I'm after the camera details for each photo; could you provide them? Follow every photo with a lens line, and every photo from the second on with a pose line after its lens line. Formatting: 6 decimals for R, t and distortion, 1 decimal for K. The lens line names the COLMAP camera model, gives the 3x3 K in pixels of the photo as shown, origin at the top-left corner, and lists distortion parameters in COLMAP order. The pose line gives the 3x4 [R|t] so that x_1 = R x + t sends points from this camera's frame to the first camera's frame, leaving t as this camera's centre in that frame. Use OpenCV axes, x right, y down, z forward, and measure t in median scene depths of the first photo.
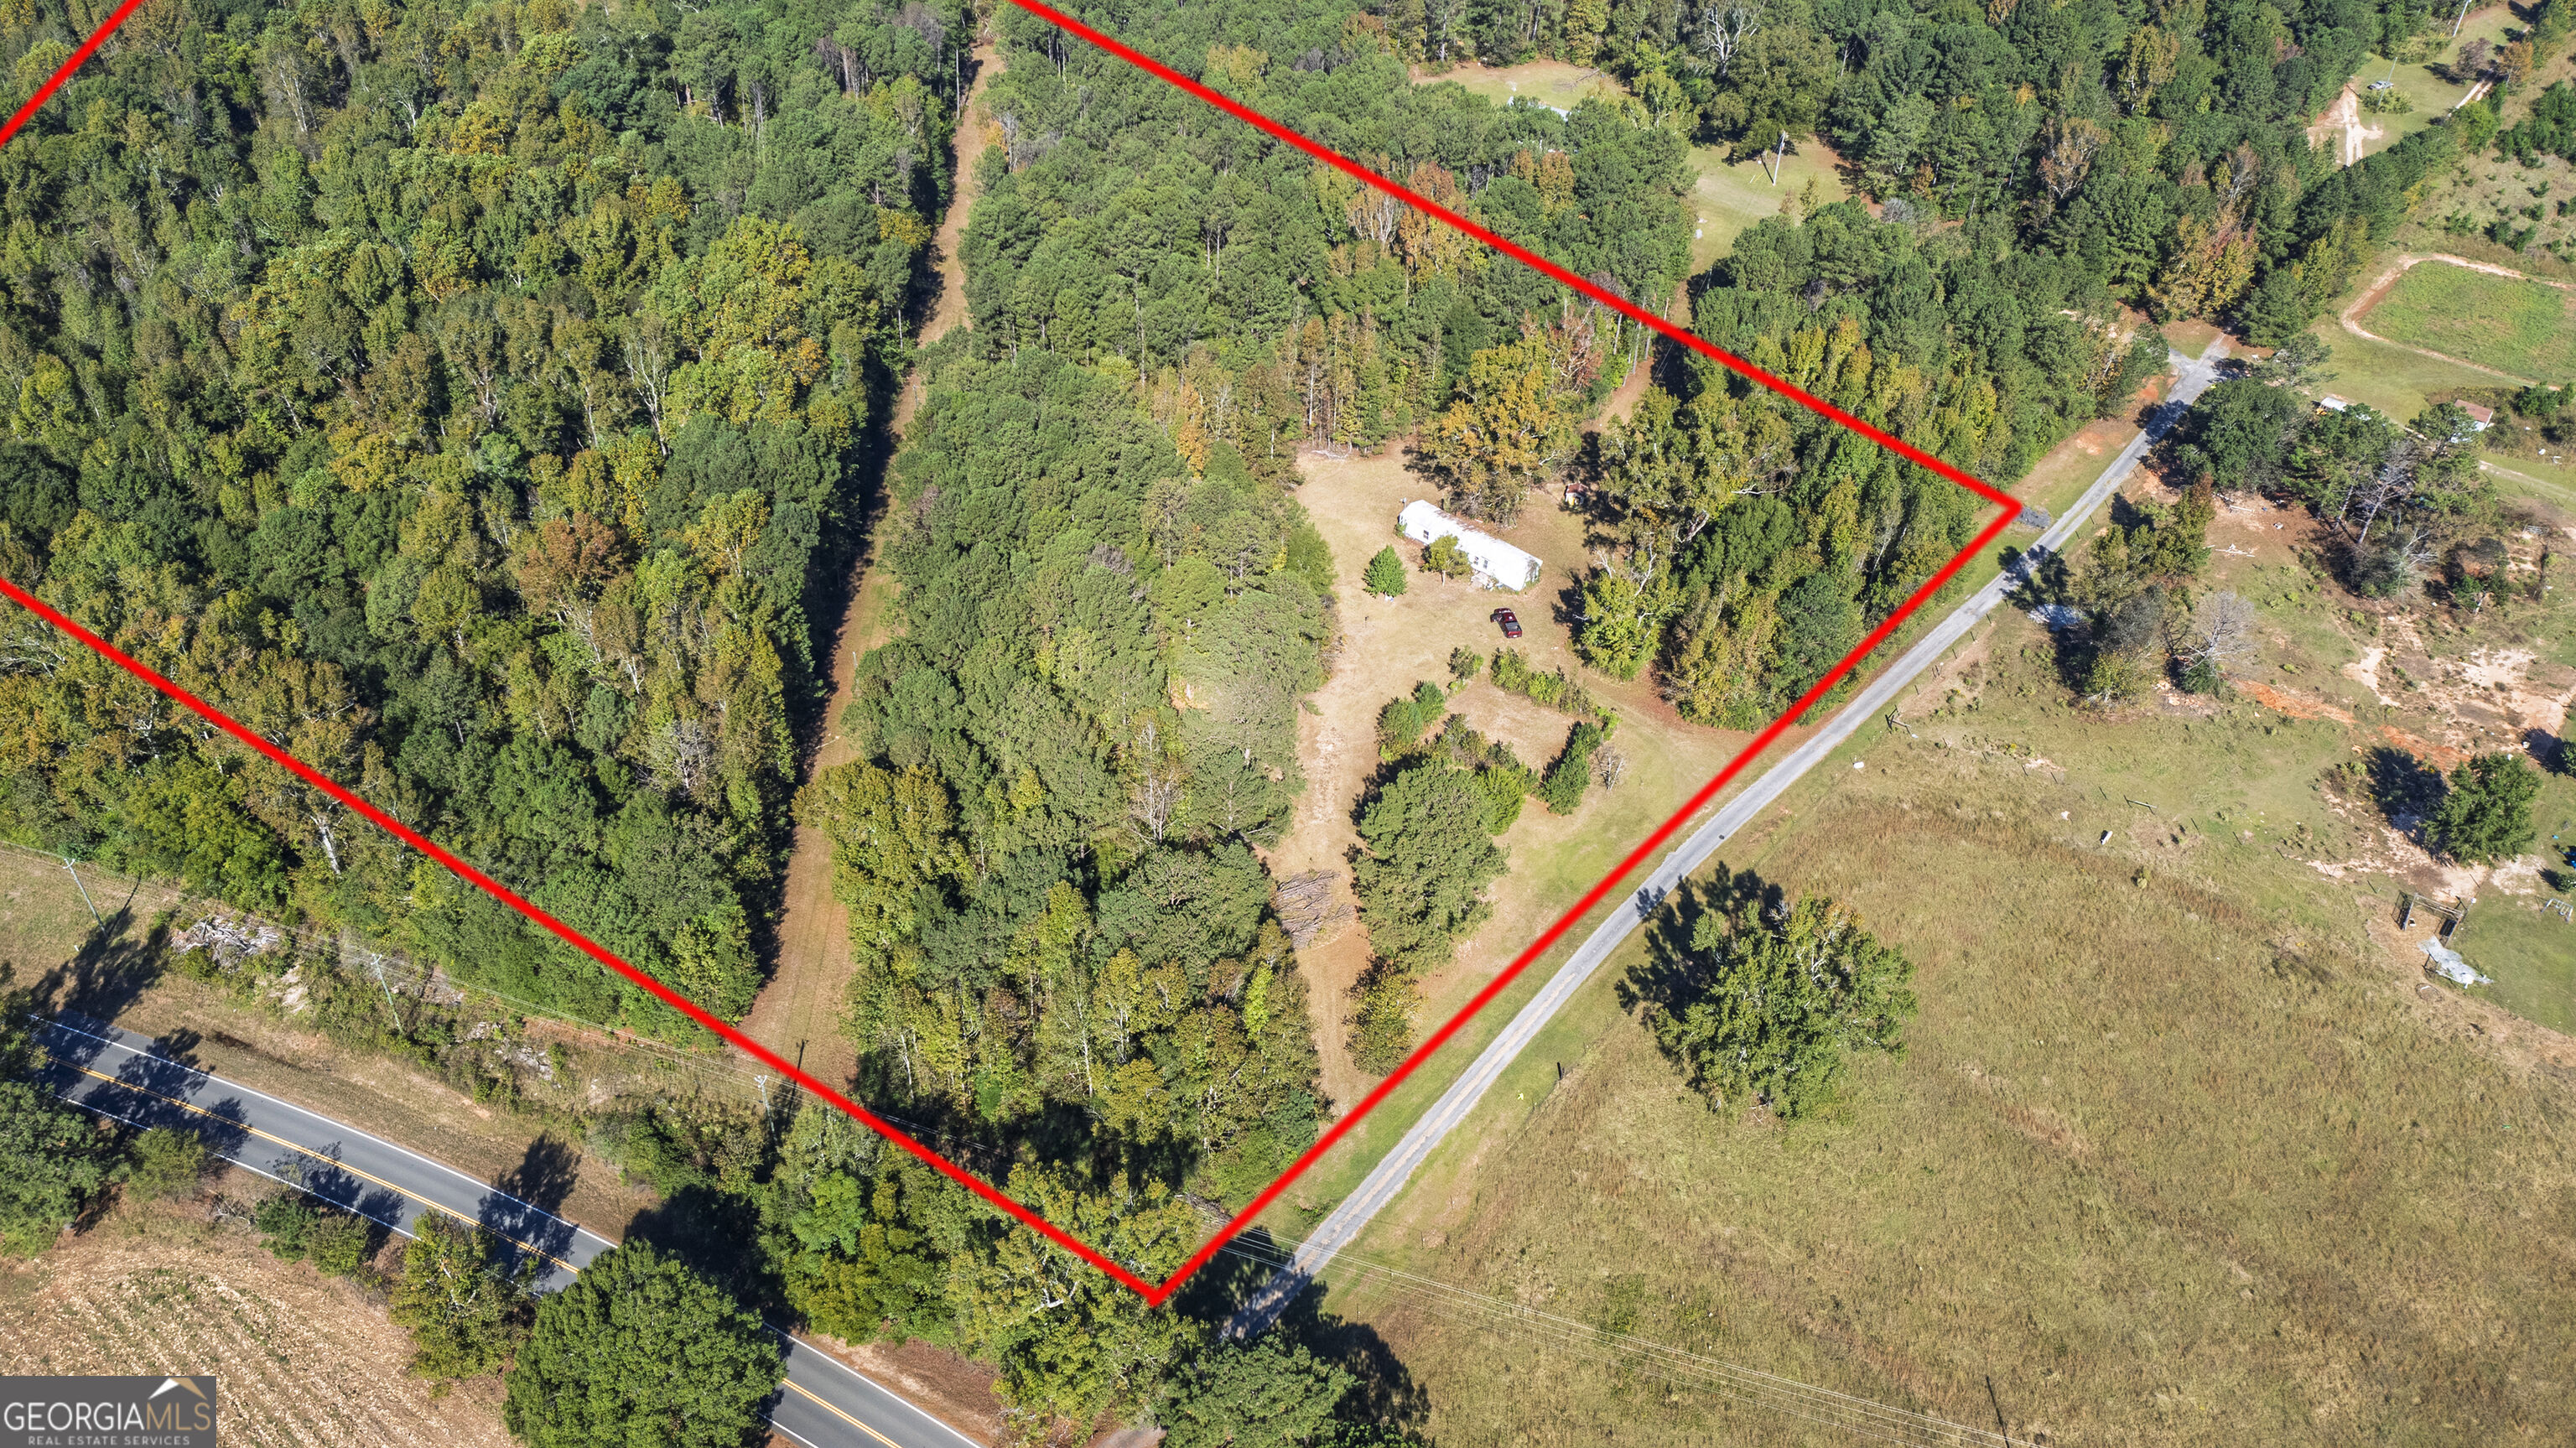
lens RADIAL K [[2049.9, 0, 1288.0], [0, 2049.9, 724.0], [0, 0, 1]] dist [0.005596, 0.002155]
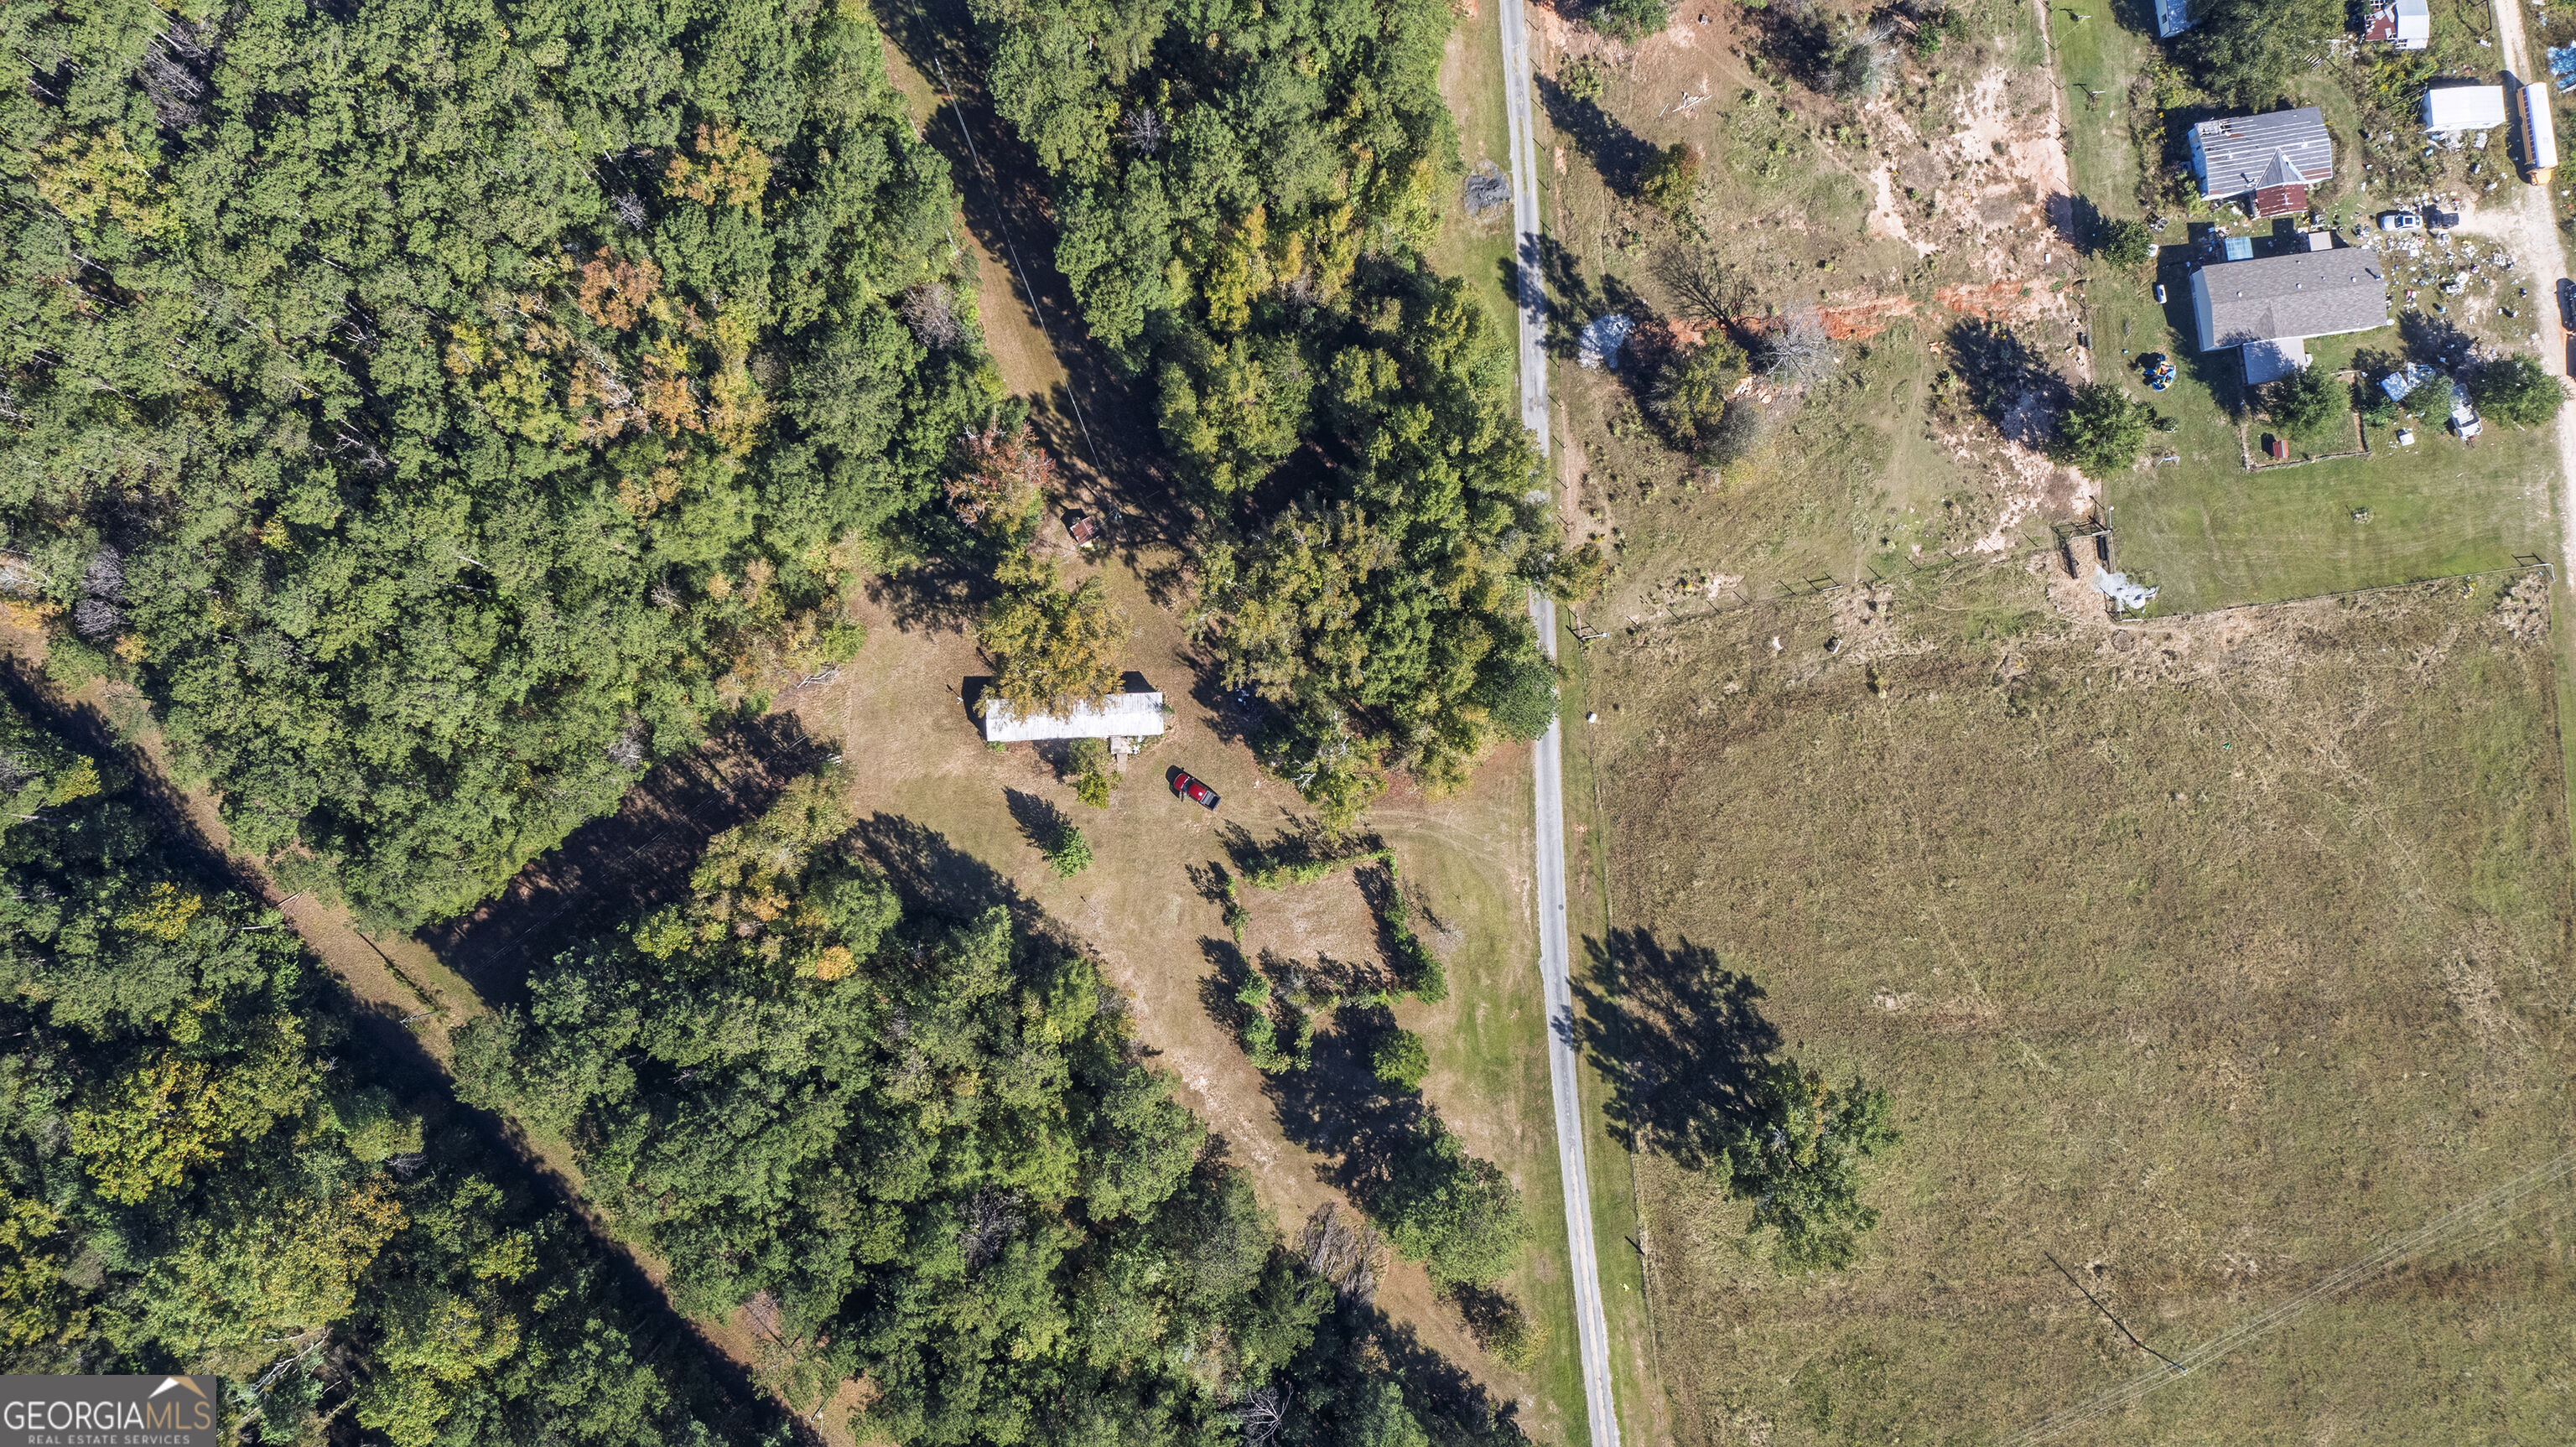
lens RADIAL K [[2063.3, 0, 1282.9], [0, 2063.3, 715.2], [0, 0, 1]] dist [-0.002171, 0.007007]
pose [[0.711630, -0.702150, 0.023839, 0.157360], [0.439772, 0.471659, 0.764290, -0.868372], [-0.547889, -0.533408, 0.644432, 0.465454]]
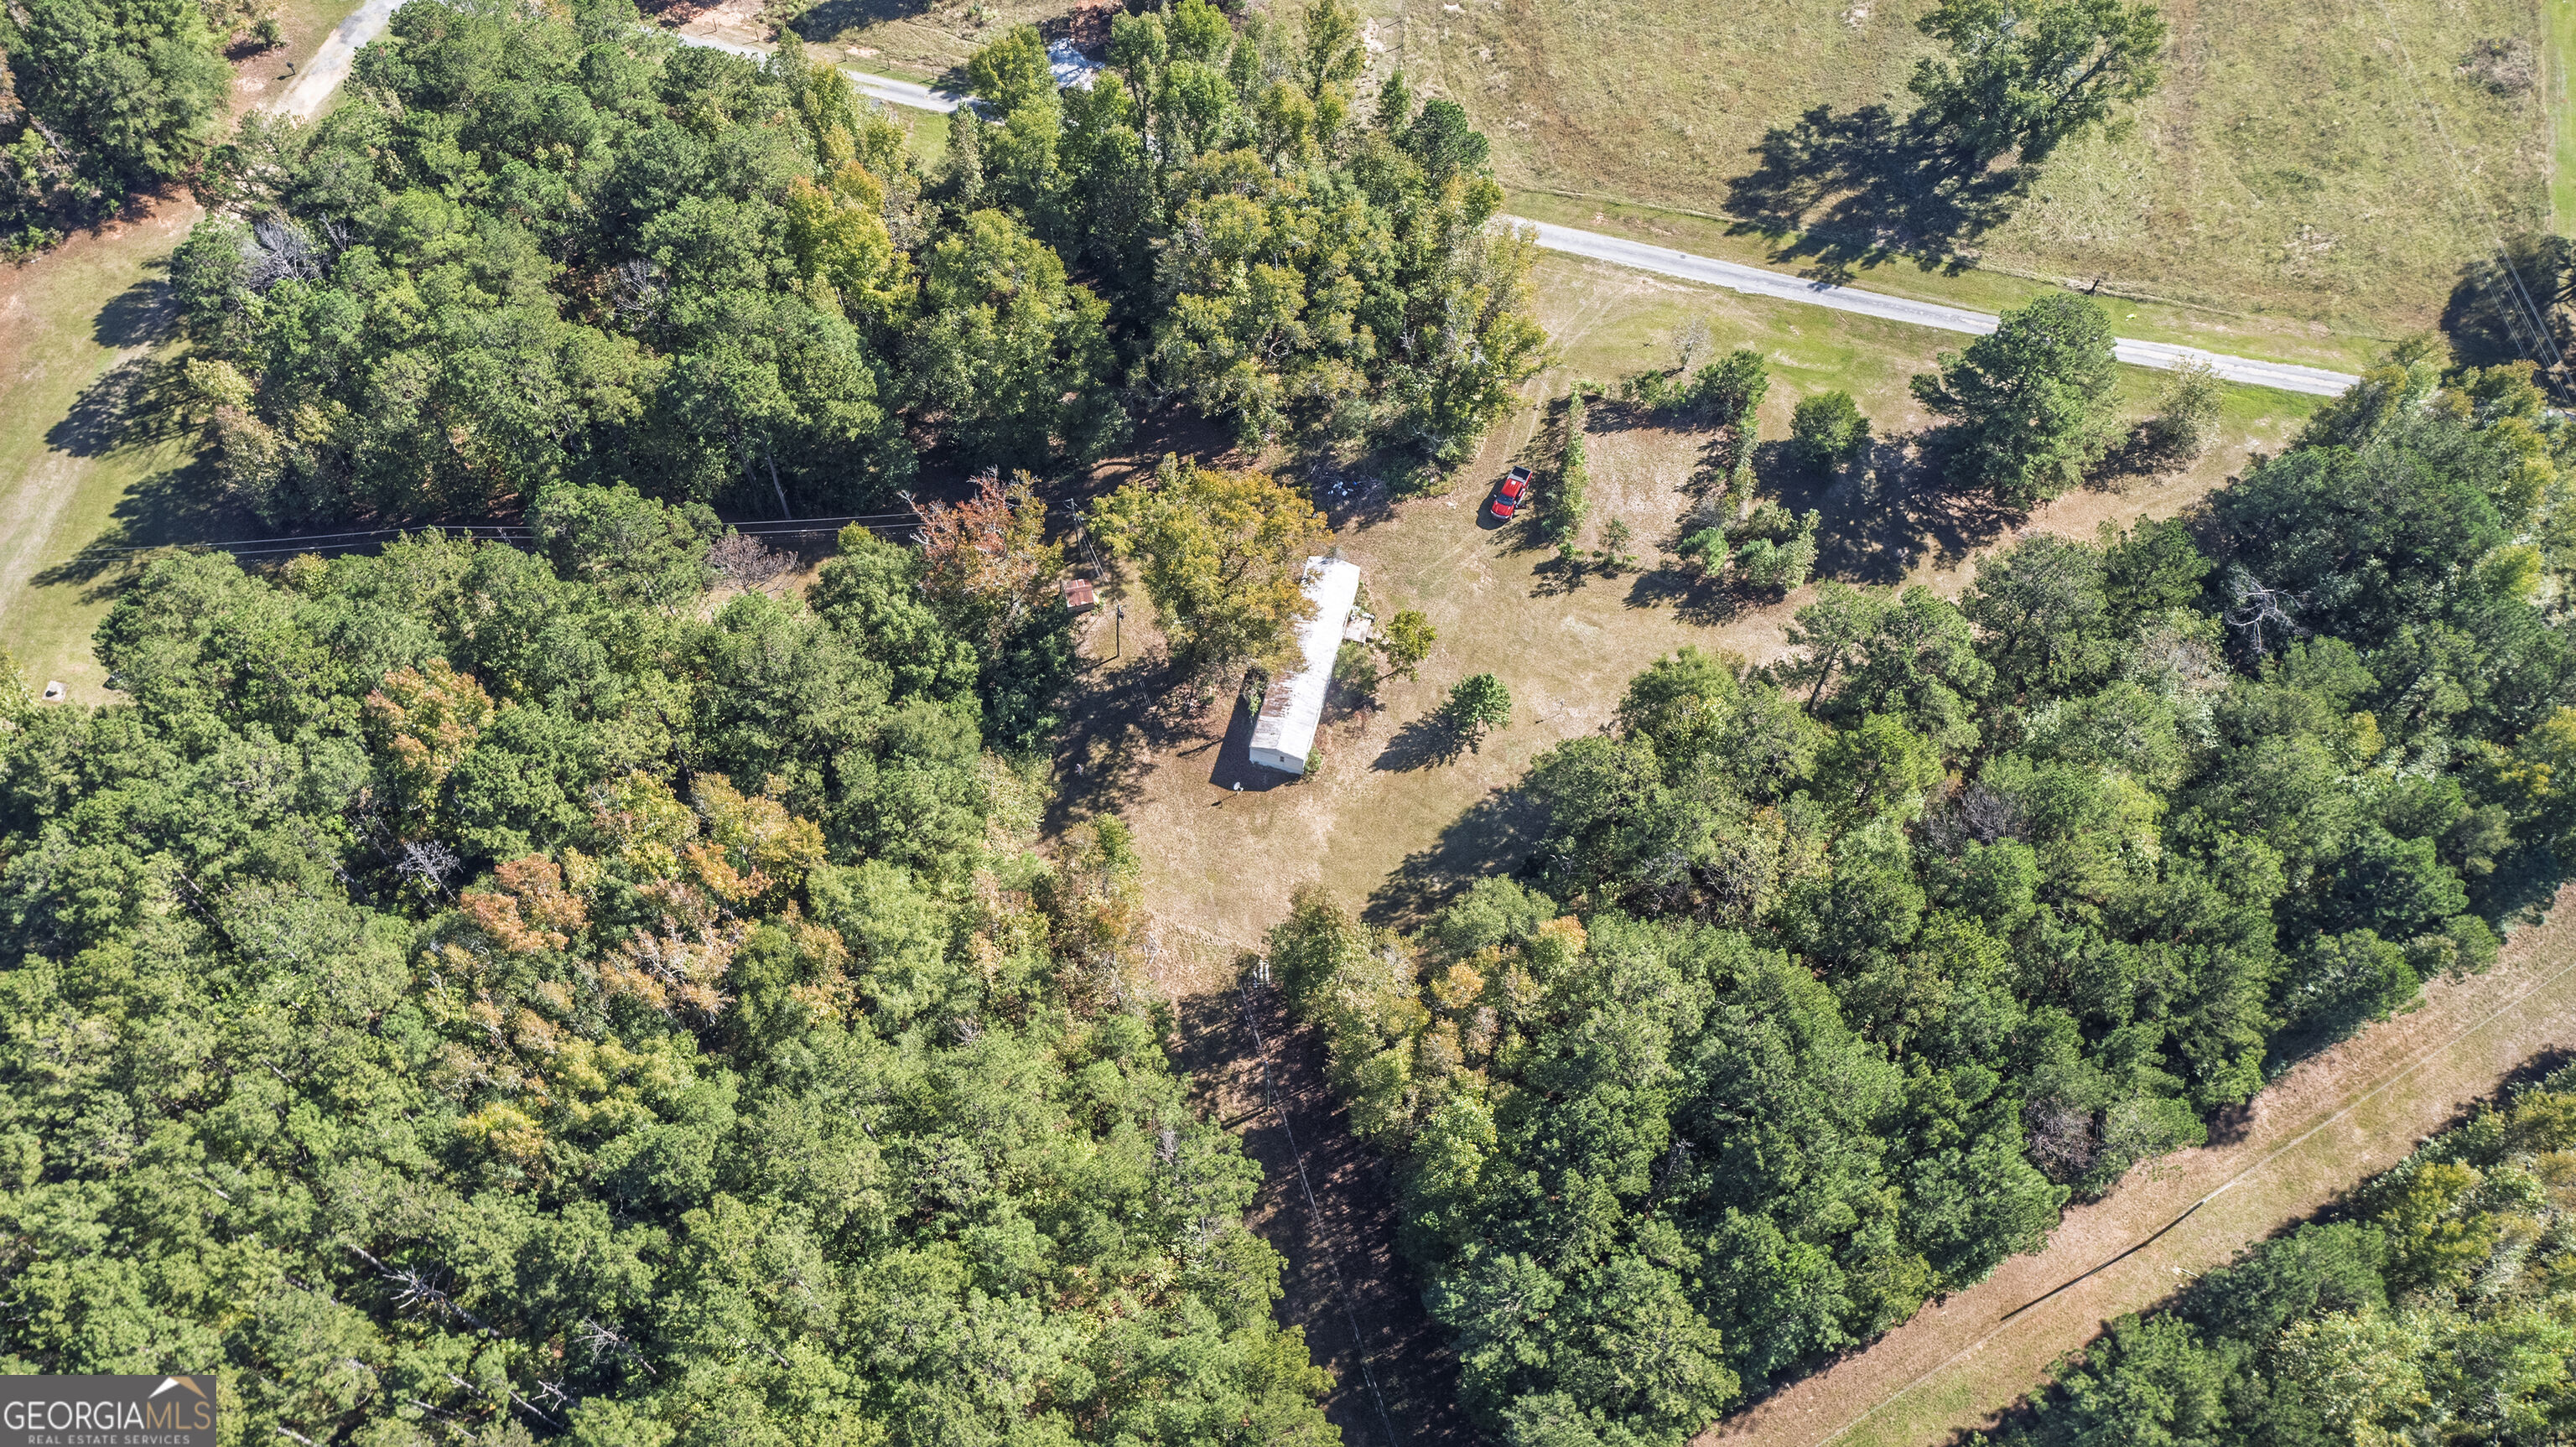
lens RADIAL K [[2019.6, 0, 1288.0], [0, 2019.6, 723.5], [0, 0, 1]] dist [-0.003844, 0.001483]
pose [[-0.459635, -0.804353, 0.376498, -0.209149], [0.541435, 0.082249, 0.836710, -0.768512], [-0.703977, 0.588431, 0.397701, 0.912839]]
